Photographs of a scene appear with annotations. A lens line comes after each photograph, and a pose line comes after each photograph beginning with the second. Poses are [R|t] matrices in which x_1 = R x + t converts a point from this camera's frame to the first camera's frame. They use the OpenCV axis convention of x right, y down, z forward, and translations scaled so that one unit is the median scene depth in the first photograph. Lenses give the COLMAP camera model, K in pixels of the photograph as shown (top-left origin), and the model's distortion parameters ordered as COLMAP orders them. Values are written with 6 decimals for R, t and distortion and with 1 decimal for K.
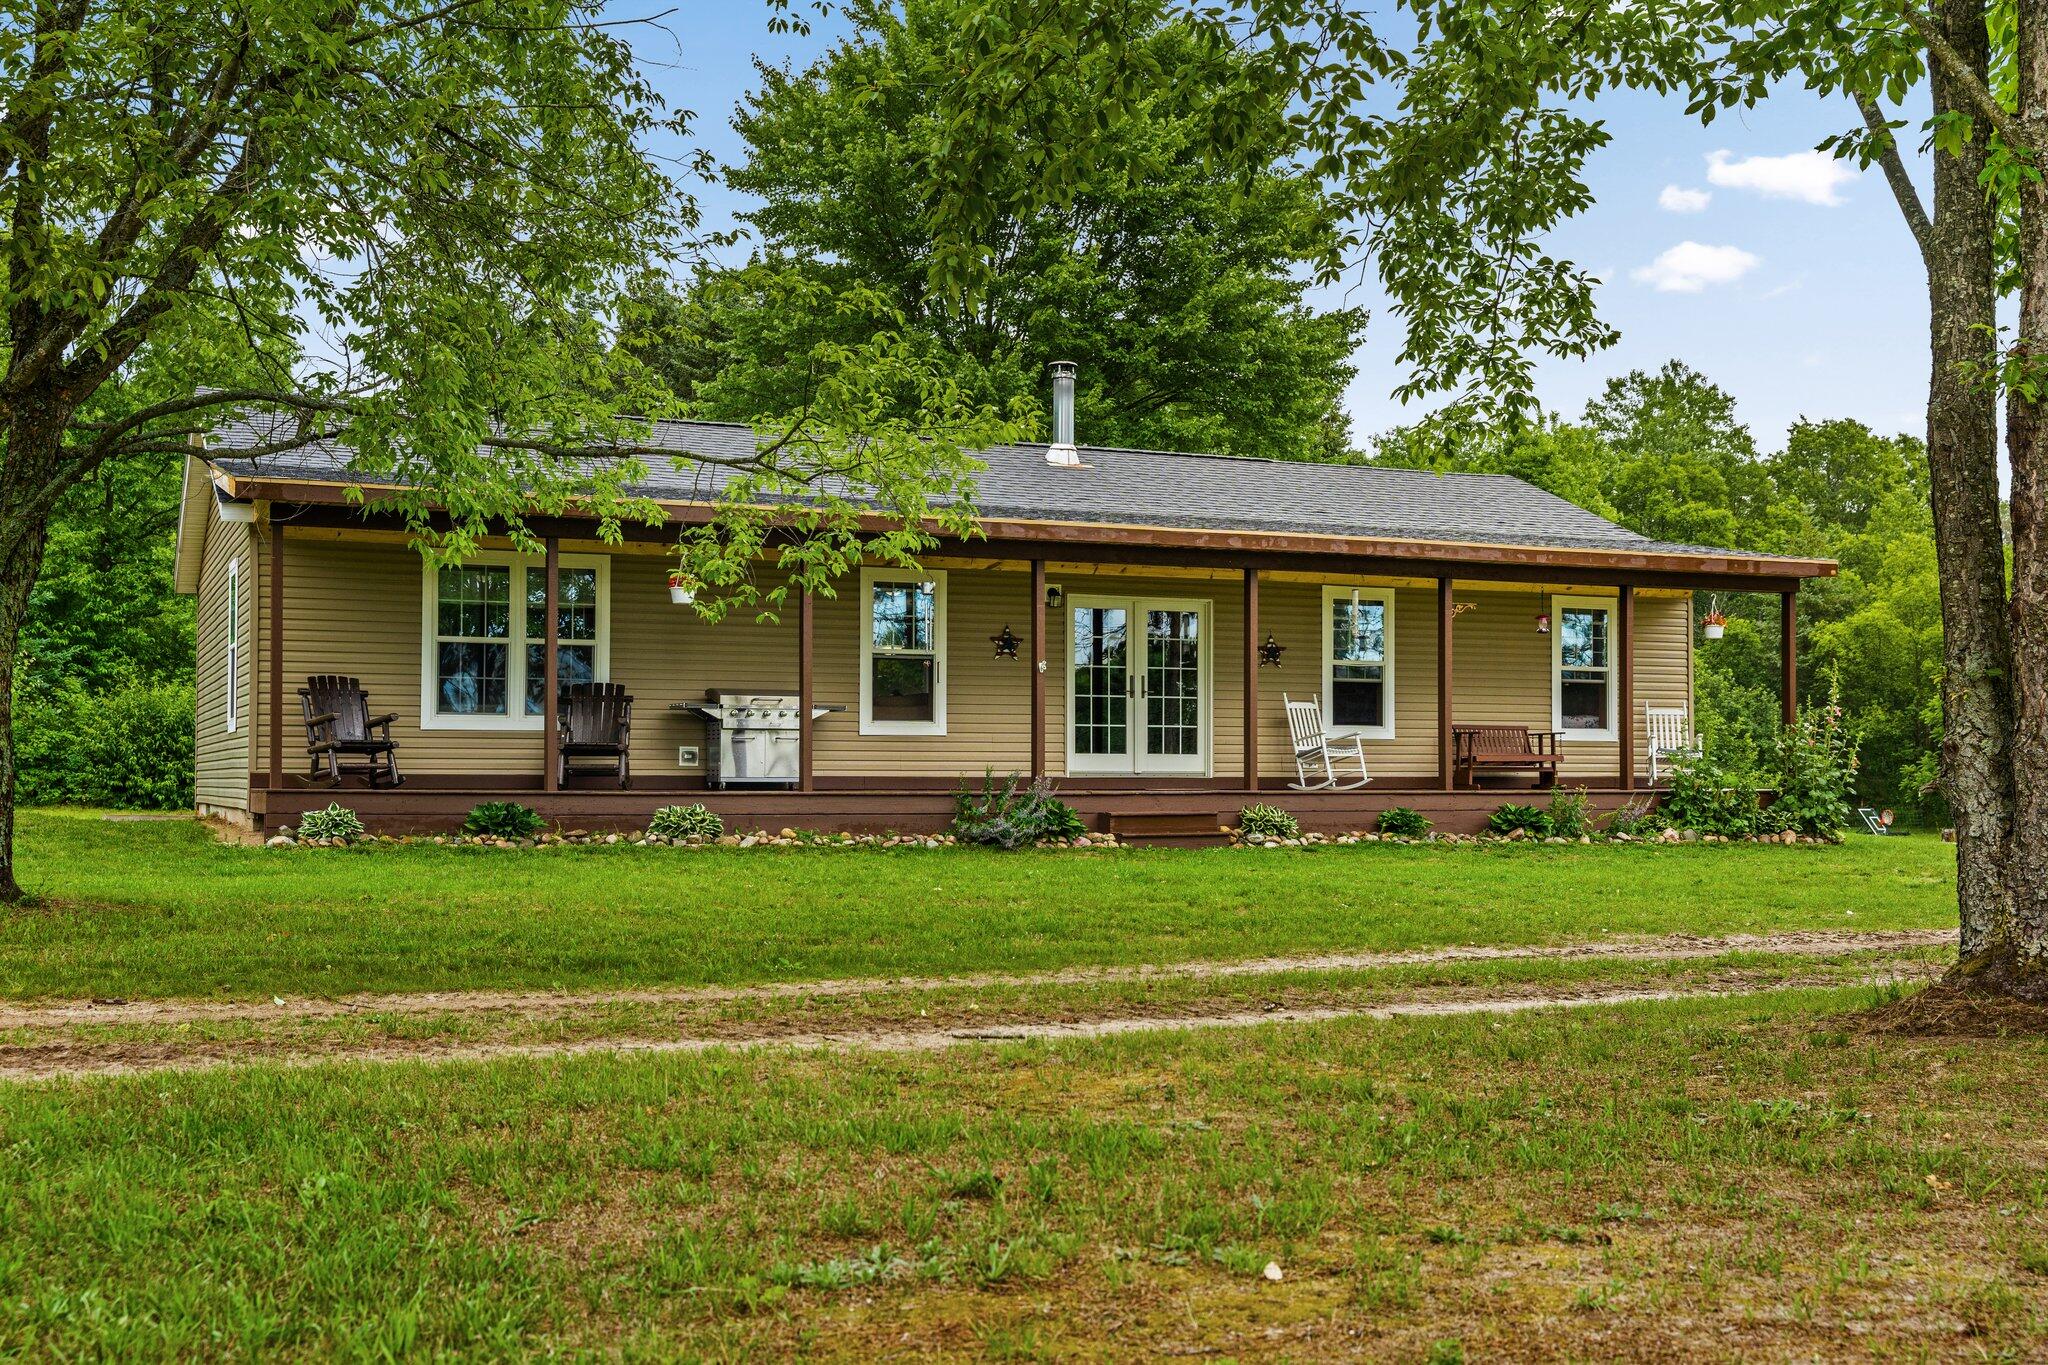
lens RADIAL K [[2258.9, 0, 1024.0], [0, 2258.9, 687.6], [0, 0, 1]] dist [-0.008598, 0.000000]
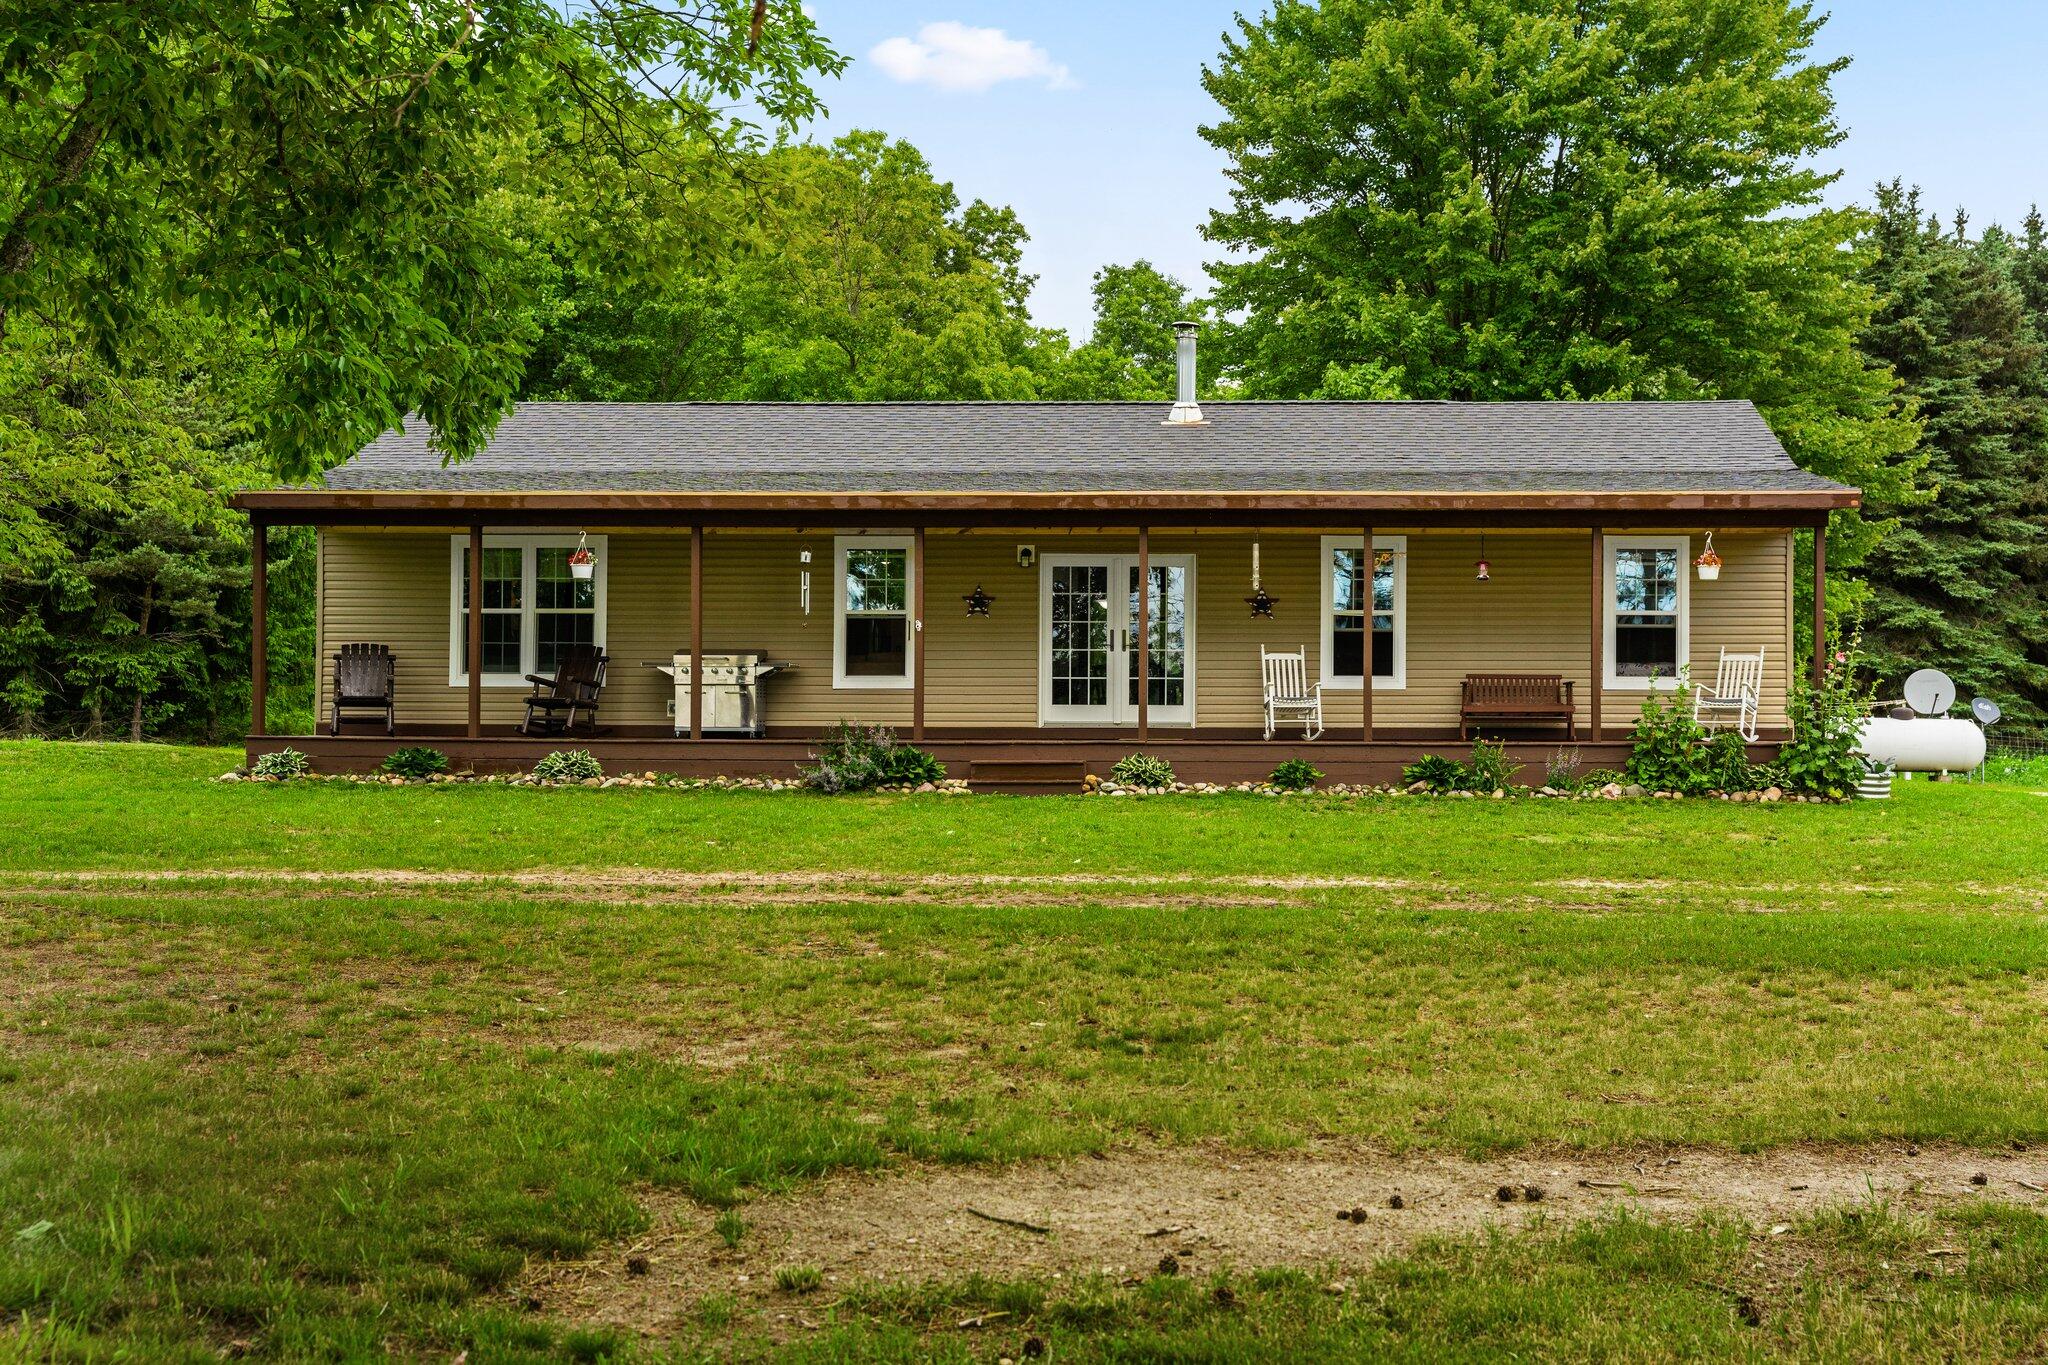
lens RADIAL K [[2352.7, 0, 1024.1], [0, 2352.7, 680.4], [0, 0, 1]] dist [0.012615, 0.000000]
pose [[0.894610, -0.005661, -0.446812, 0.523051], [0.015513, 0.999710, 0.018393, -0.002815], [0.446579, -0.023386, 0.894439, 0.011182]]
